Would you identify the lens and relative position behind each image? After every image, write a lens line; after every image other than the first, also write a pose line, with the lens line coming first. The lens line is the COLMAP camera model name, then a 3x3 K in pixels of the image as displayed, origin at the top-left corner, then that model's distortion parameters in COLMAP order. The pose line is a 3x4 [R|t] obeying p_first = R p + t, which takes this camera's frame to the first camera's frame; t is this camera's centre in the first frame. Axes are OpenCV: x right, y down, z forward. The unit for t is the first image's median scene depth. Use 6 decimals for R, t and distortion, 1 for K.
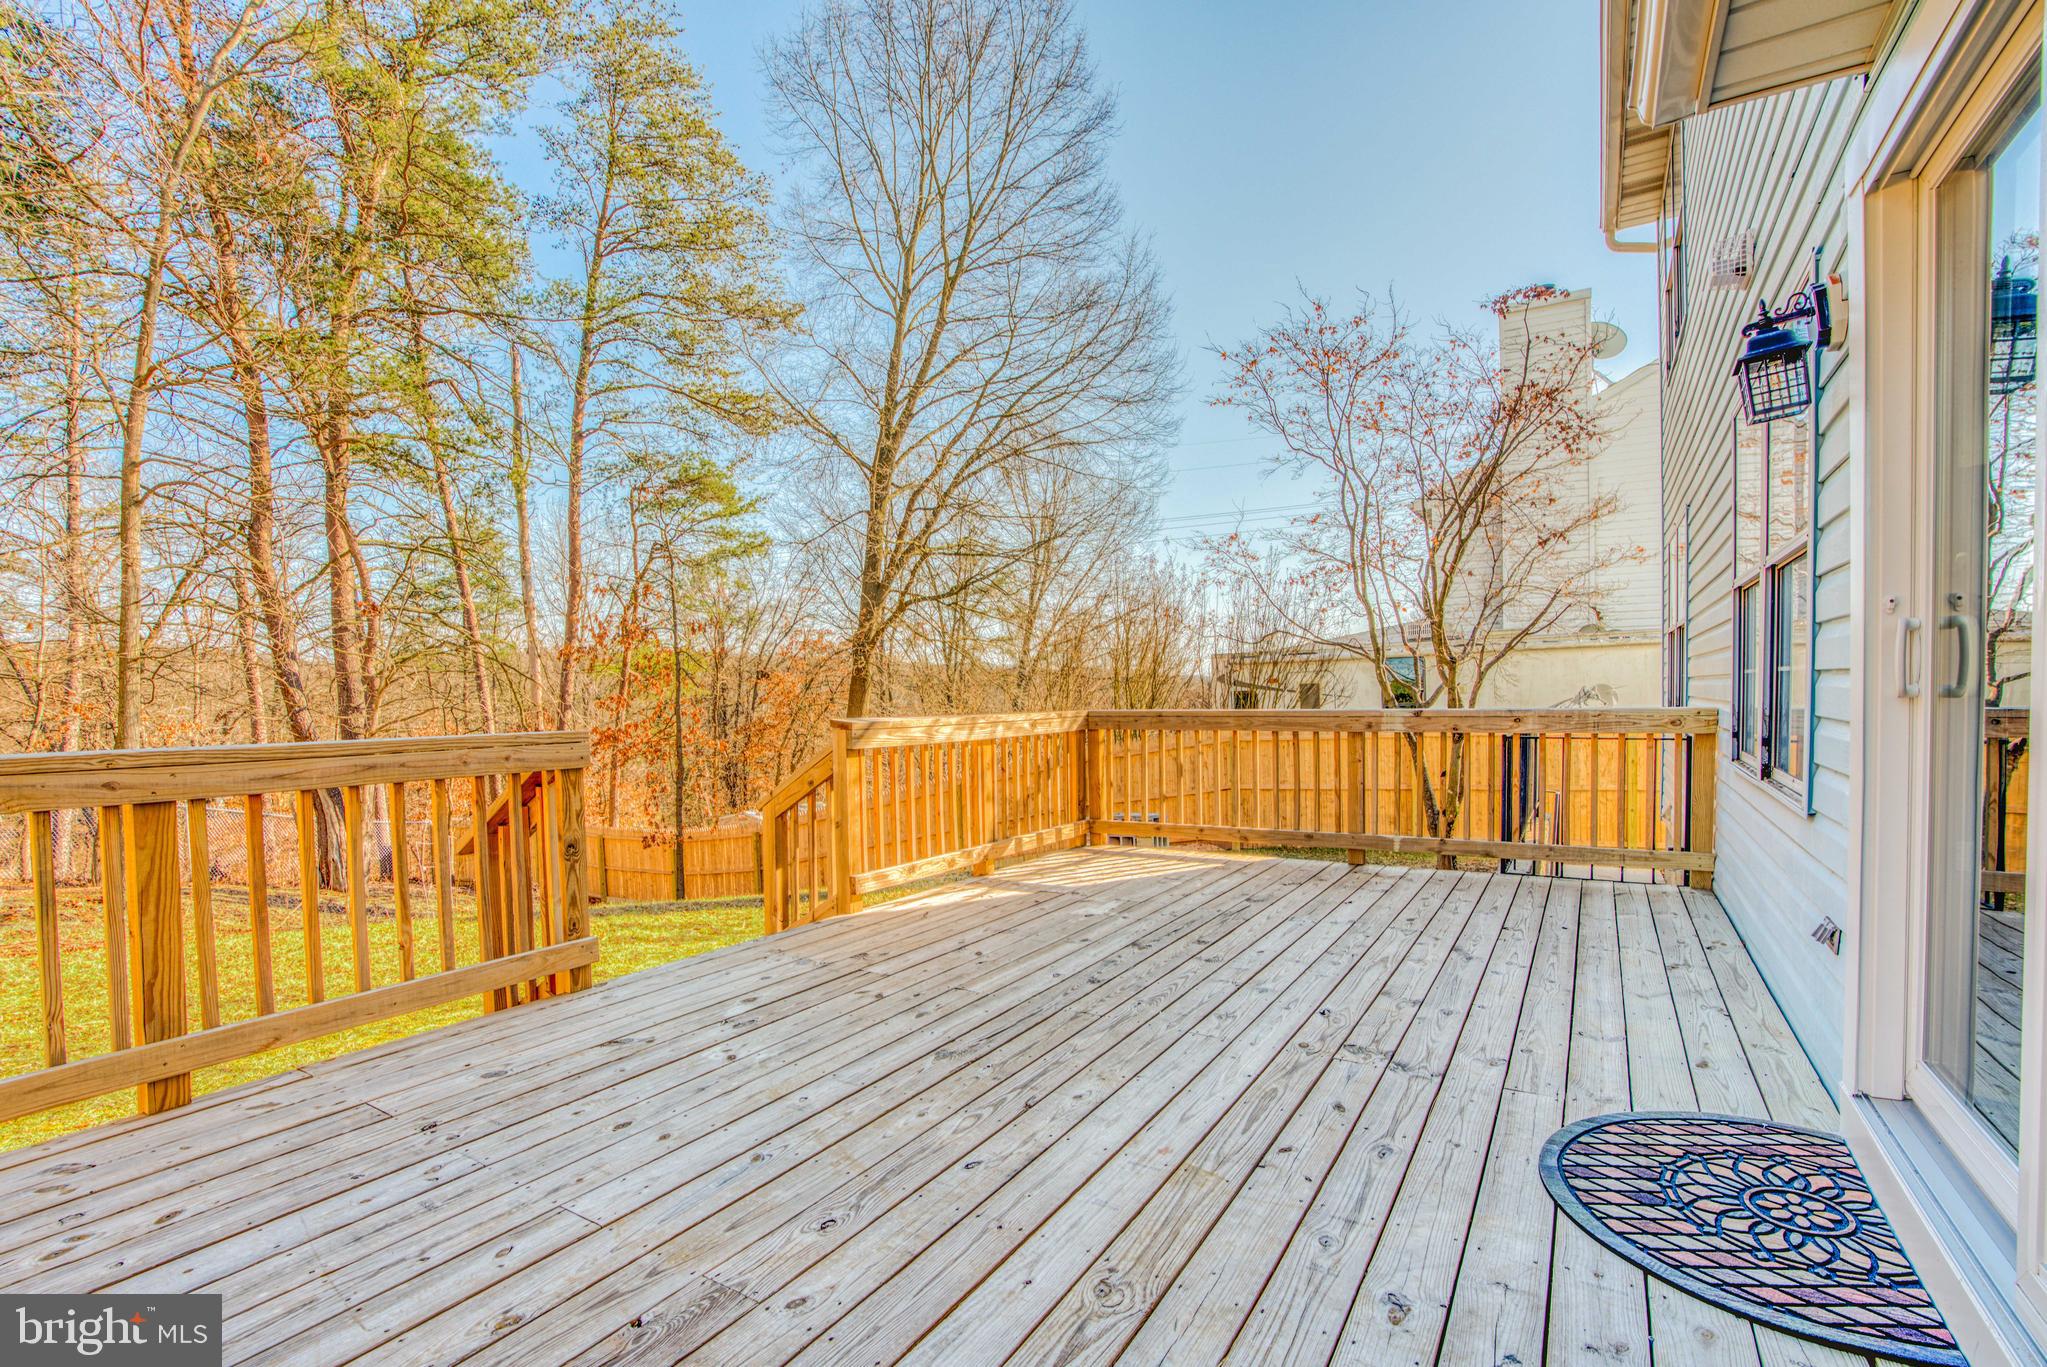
lens RADIAL K [[965.3, 0, 998.8], [0, 965.3, 691.0], [0, 0, 1]] dist [-0.058289, 0.022357]
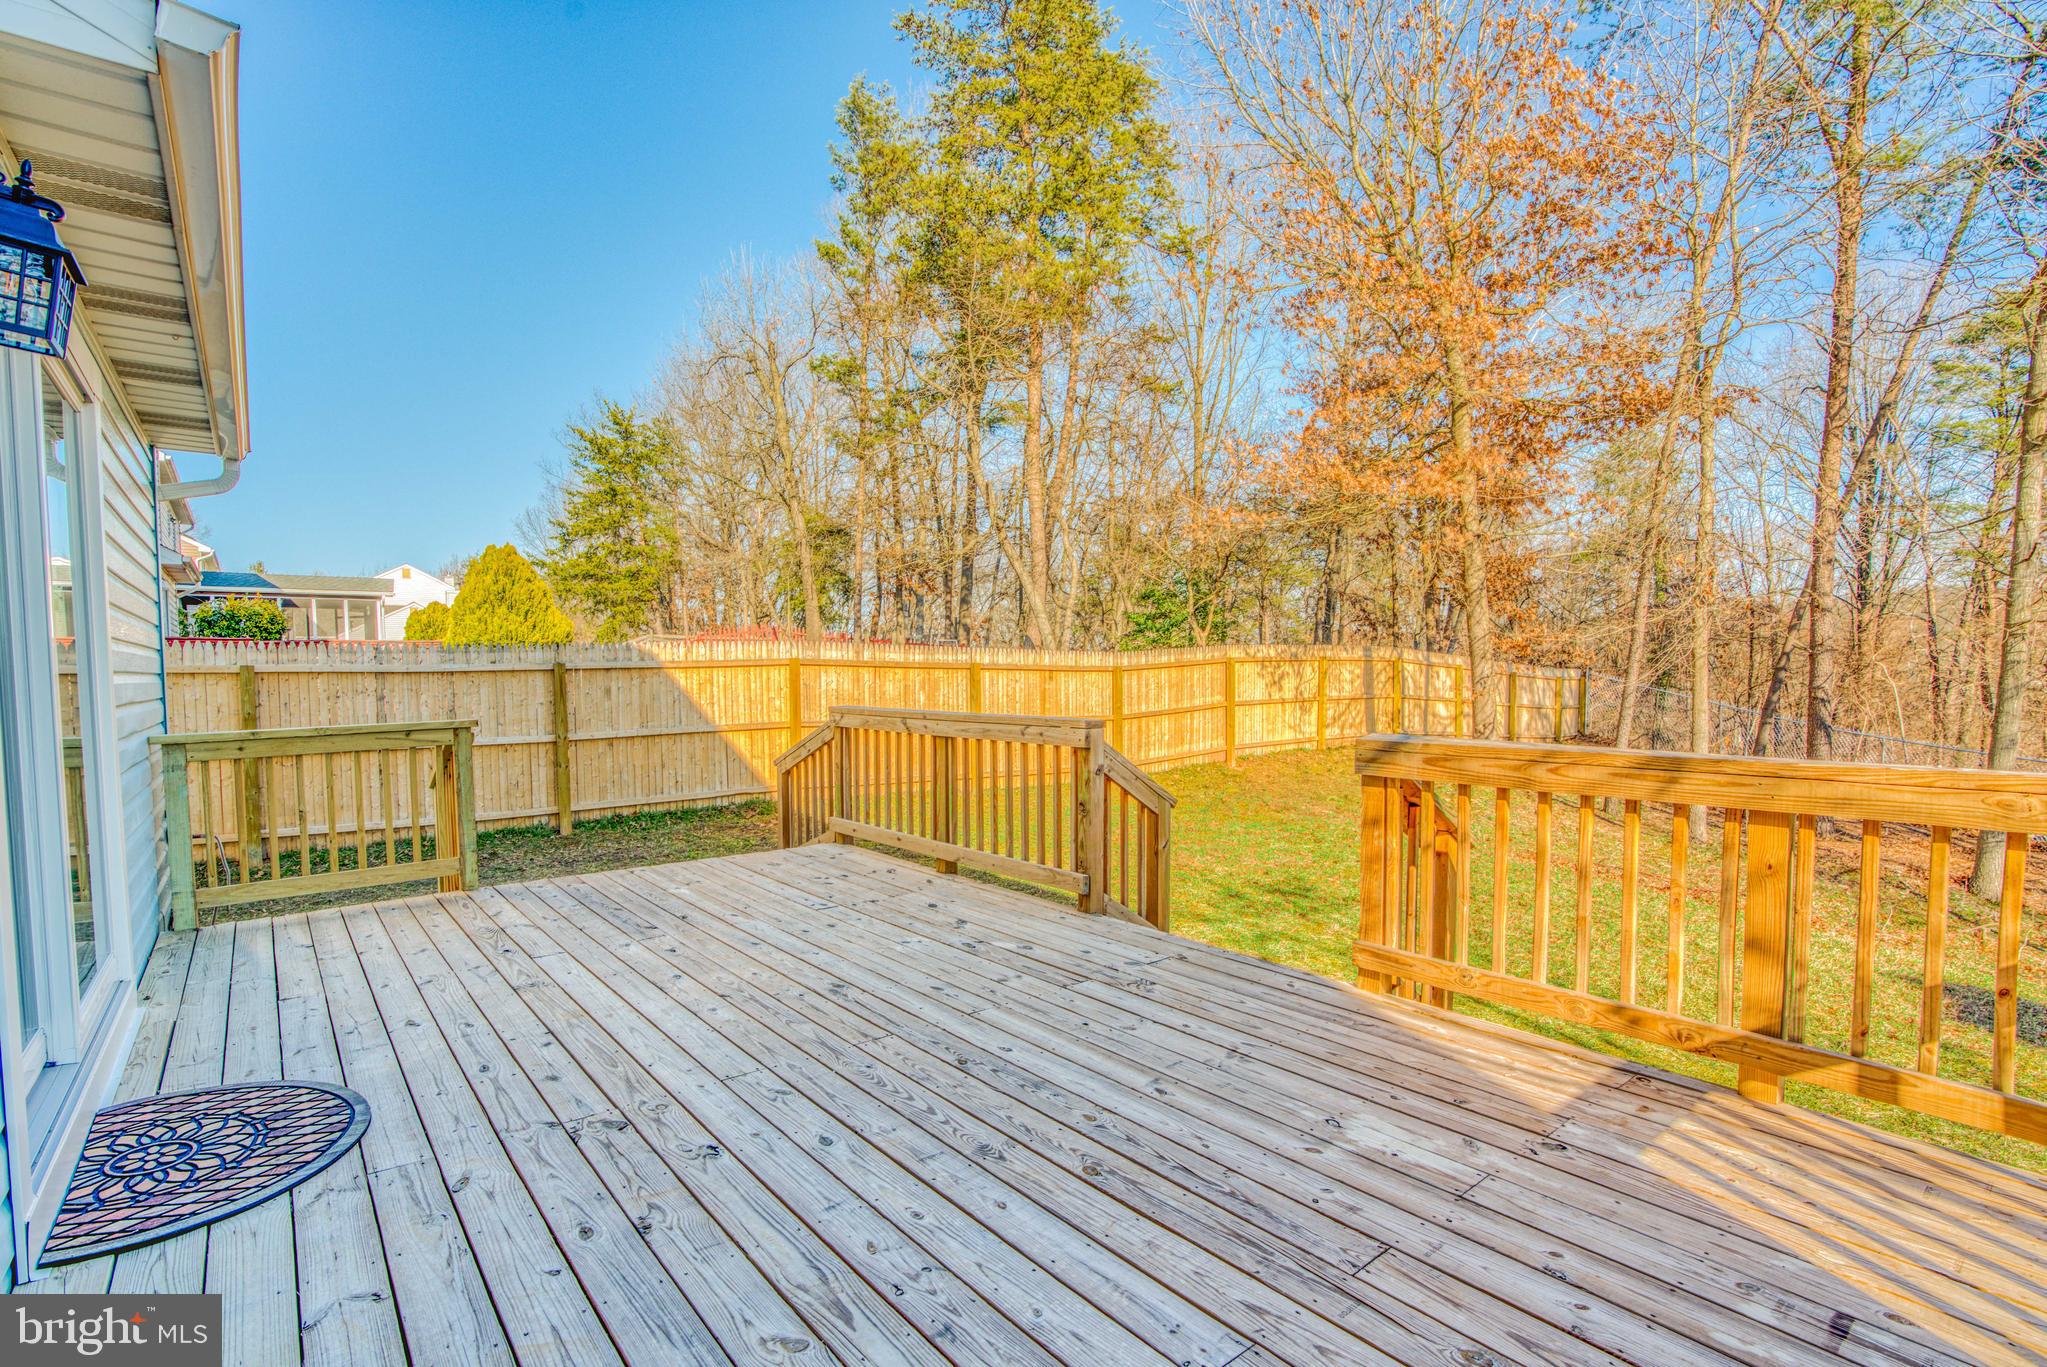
lens RADIAL K [[965.3, 0, 1001.3], [0, 965.3, 708.7], [0, 0, 1]] dist [-0.058289, 0.022357]
pose [[-0.332527, 0.049183, -0.941810, 0.706718], [0.014937, 0.998789, 0.046884, -0.033312], [0.942975, 0.001522, -0.332859, 1.080415]]
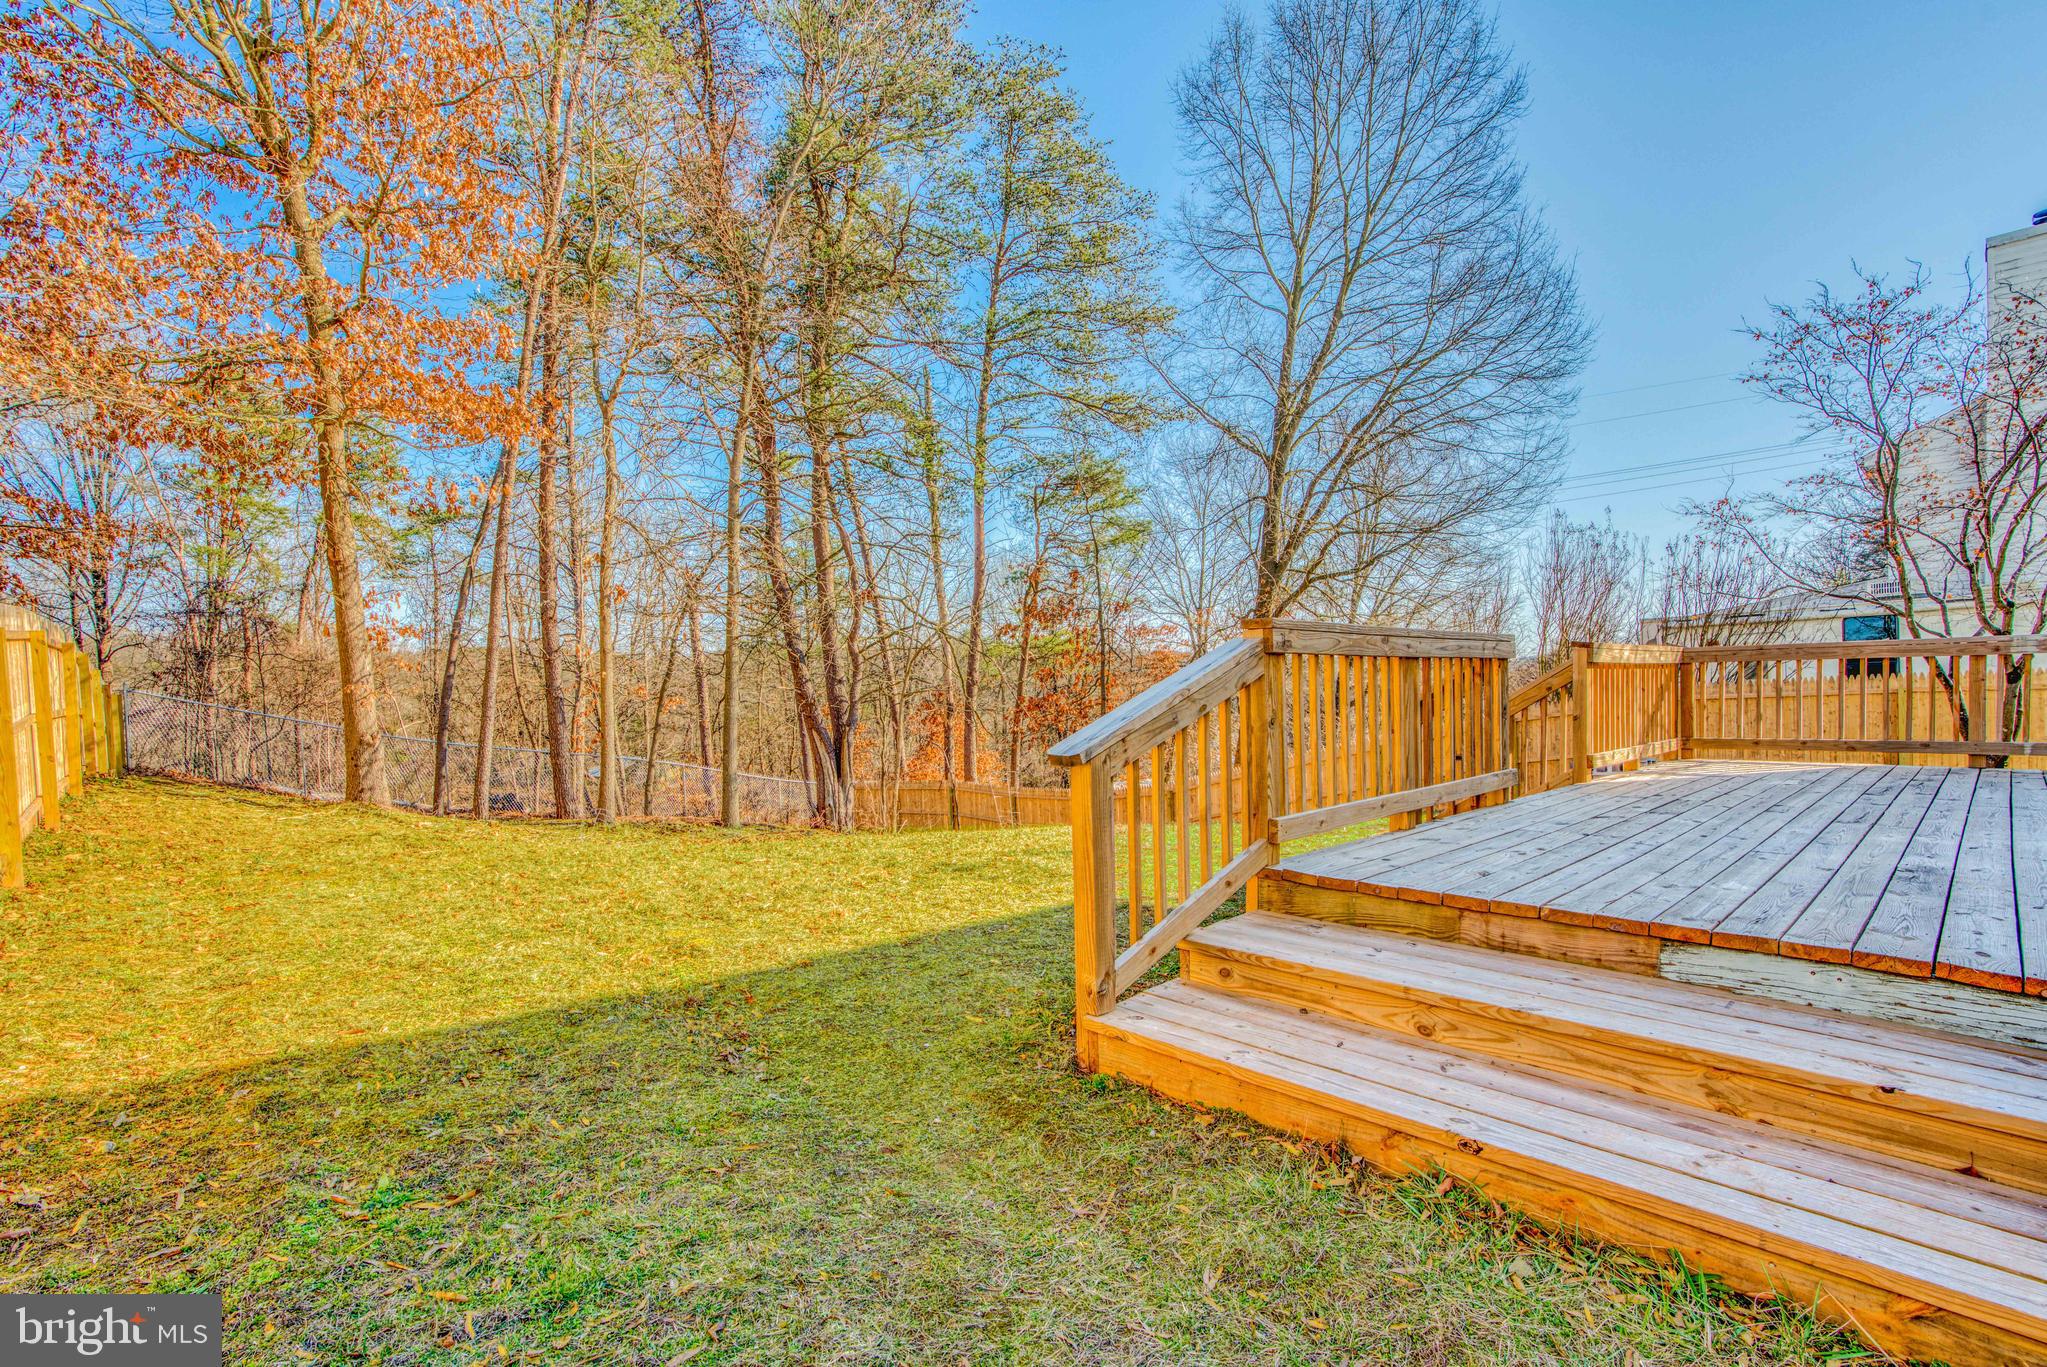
lens RADIAL K [[965.3, 0, 996.8], [0, 965.3, 700.4], [0, 0, 1]] dist [-0.058289, 0.022357]
pose [[0.965418, -0.004127, -0.260674, -0.684484], [0.009795, 0.999743, 0.020447, 0.086834], [0.260522, -0.022293, 0.965210, -0.590814]]
